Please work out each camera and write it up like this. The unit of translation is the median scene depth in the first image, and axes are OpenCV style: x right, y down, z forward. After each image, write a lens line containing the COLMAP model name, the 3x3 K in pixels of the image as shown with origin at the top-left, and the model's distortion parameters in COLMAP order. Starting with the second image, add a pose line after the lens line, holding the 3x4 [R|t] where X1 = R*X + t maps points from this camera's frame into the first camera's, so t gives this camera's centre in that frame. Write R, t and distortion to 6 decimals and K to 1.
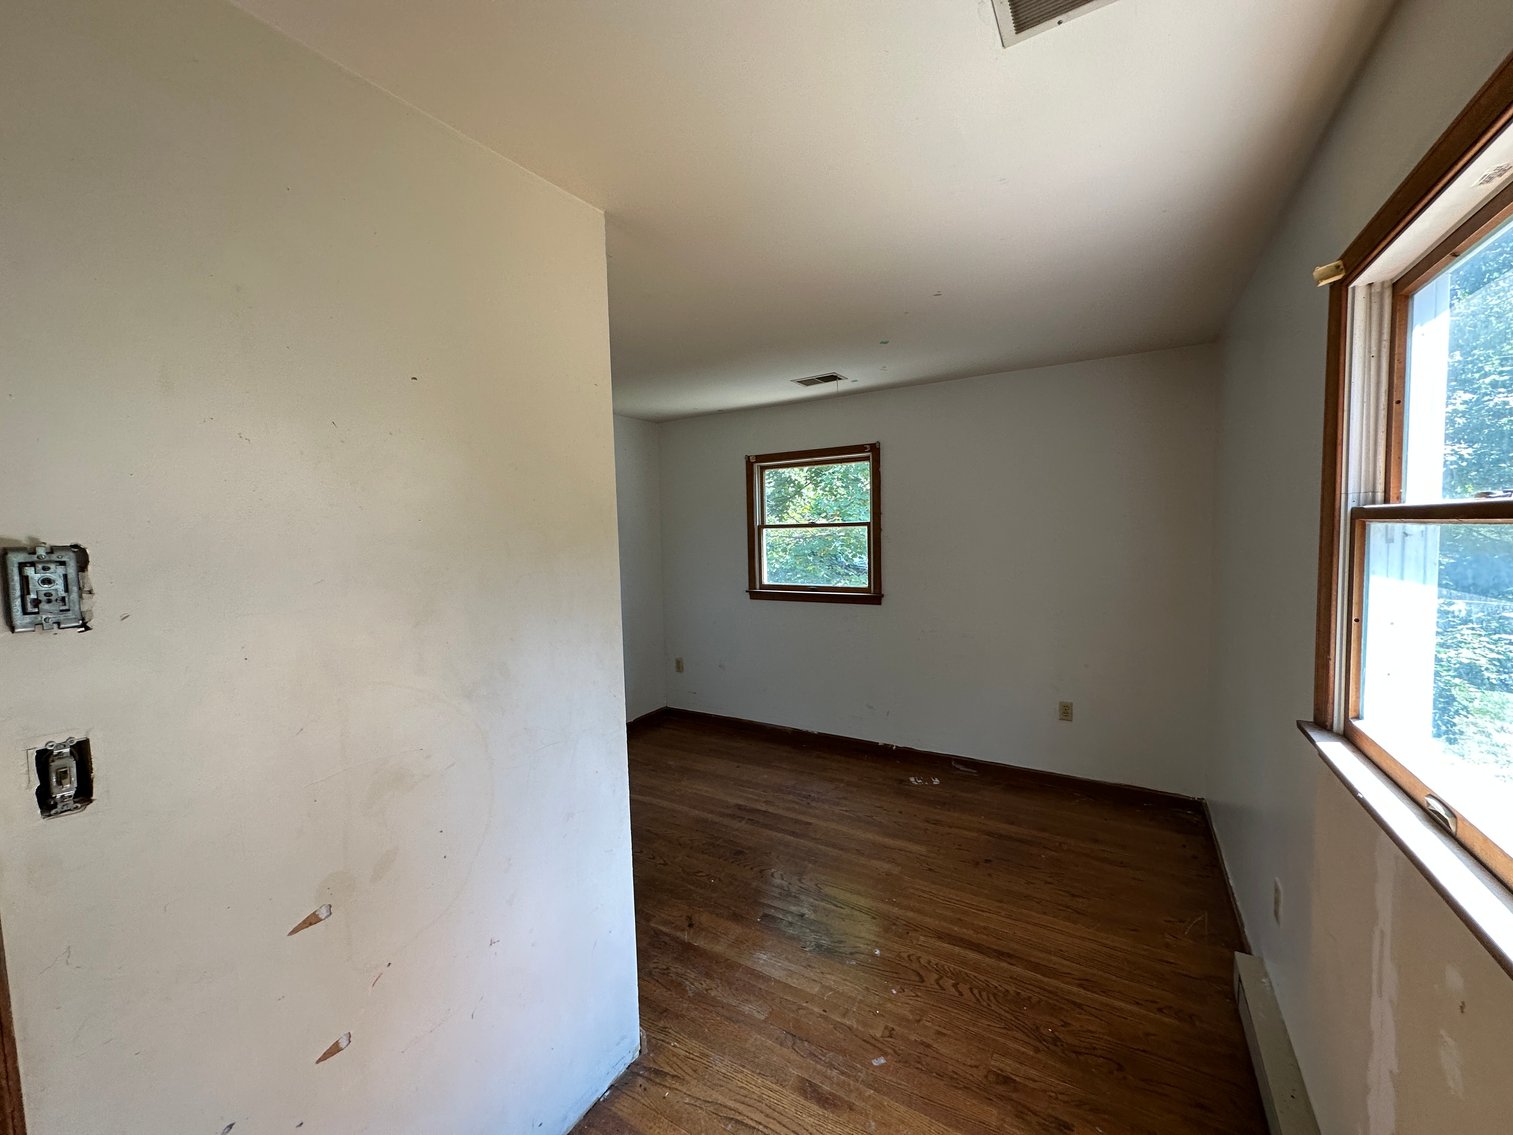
lens RADIAL K [[603.7, 0, 753.8], [0, 603.7, 568.2], [0, 0, 1]] dist [-0.004626, 0.000962]
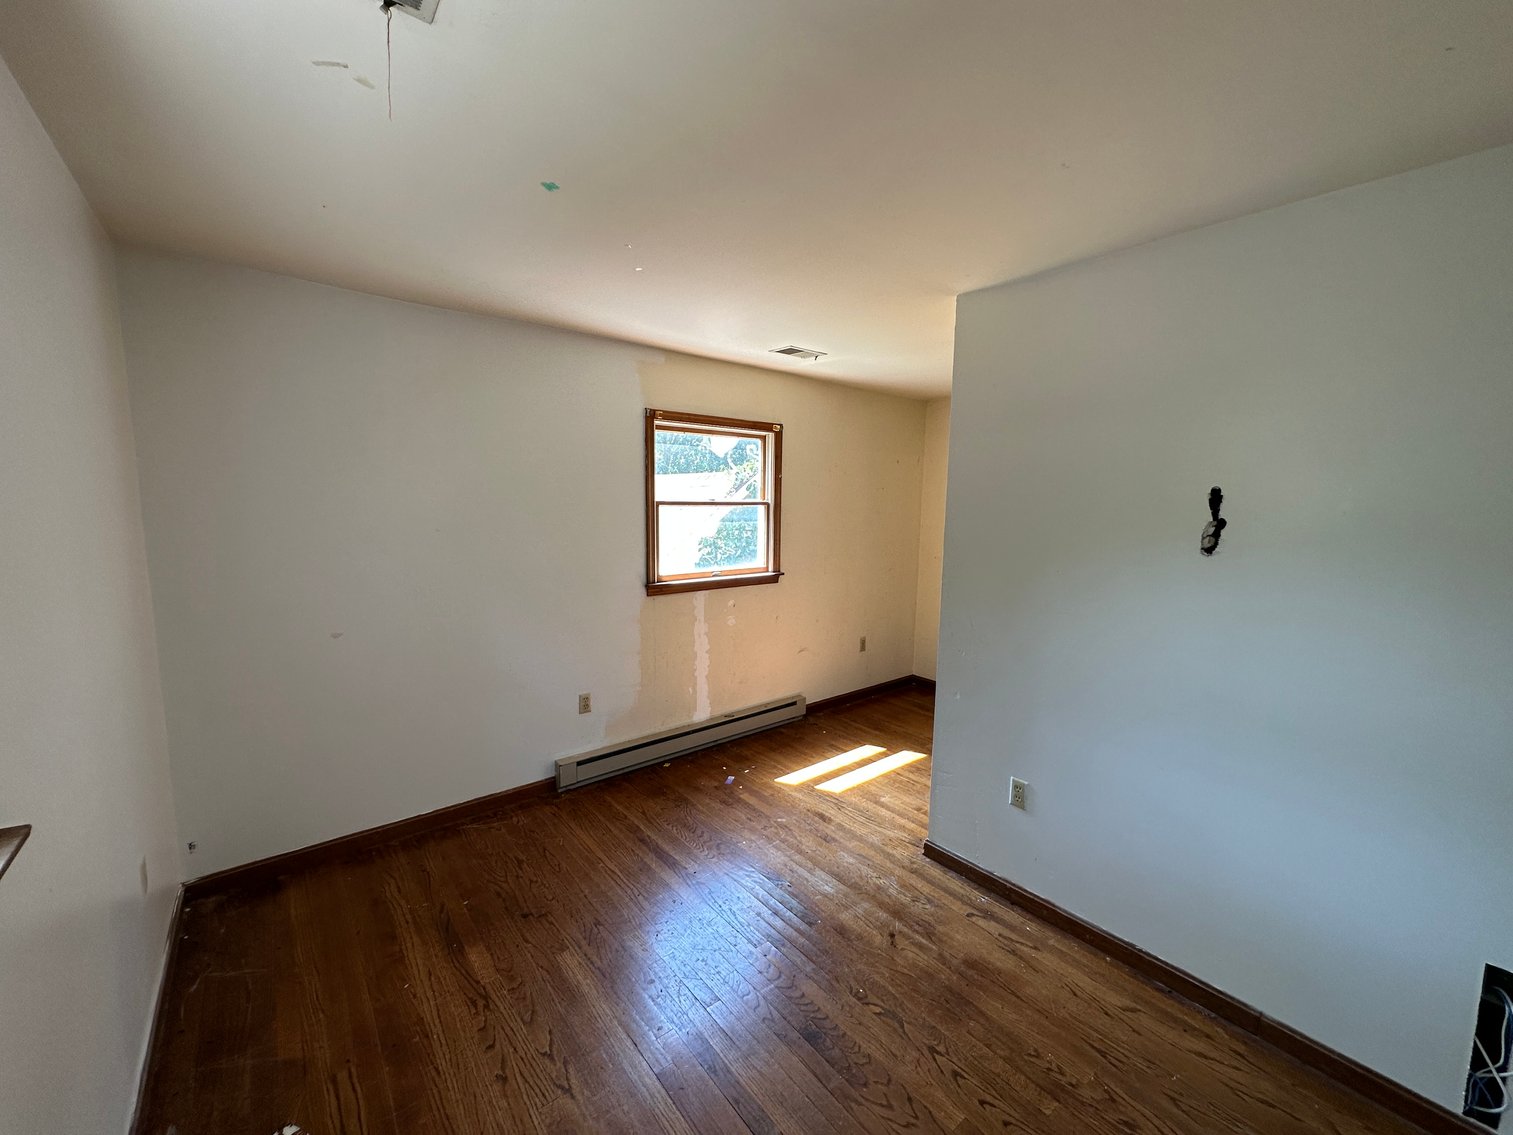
lens RADIAL K [[603.7, 0, 755.3], [0, 603.7, 574.0], [0, 0, 1]] dist [-0.004626, 0.000962]
pose [[-0.944494, -0.029422, 0.327209, -0.221970], [0.031757, 0.983142, 0.180067, -0.152175], [-0.326990, 0.180464, -0.927637, 2.104533]]
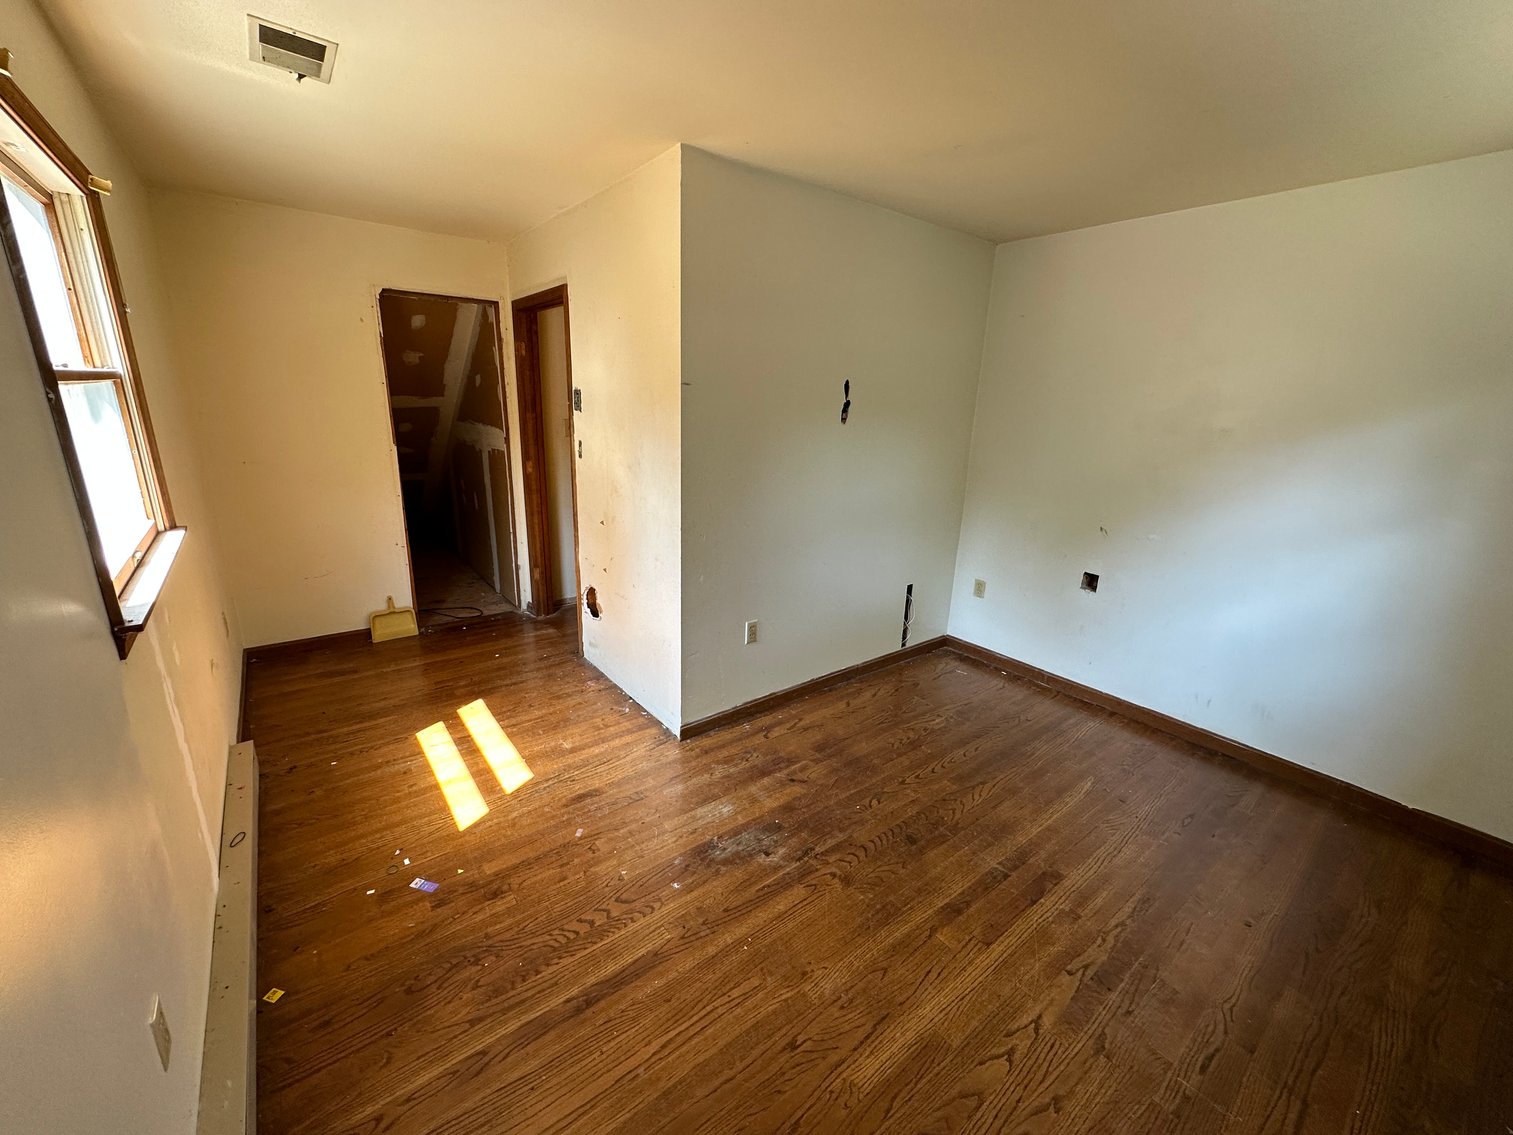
lens RADIAL K [[603.7, 0, 757.3], [0, 603.7, 570.7], [0, 0, 1]] dist [-0.004626, 0.000962]
pose [[-0.353658, 0.275812, -0.893786, 0.889245], [-0.088152, 0.941457, 0.325403, -0.118099], [0.931212, 0.193870, -0.308640, 1.377964]]
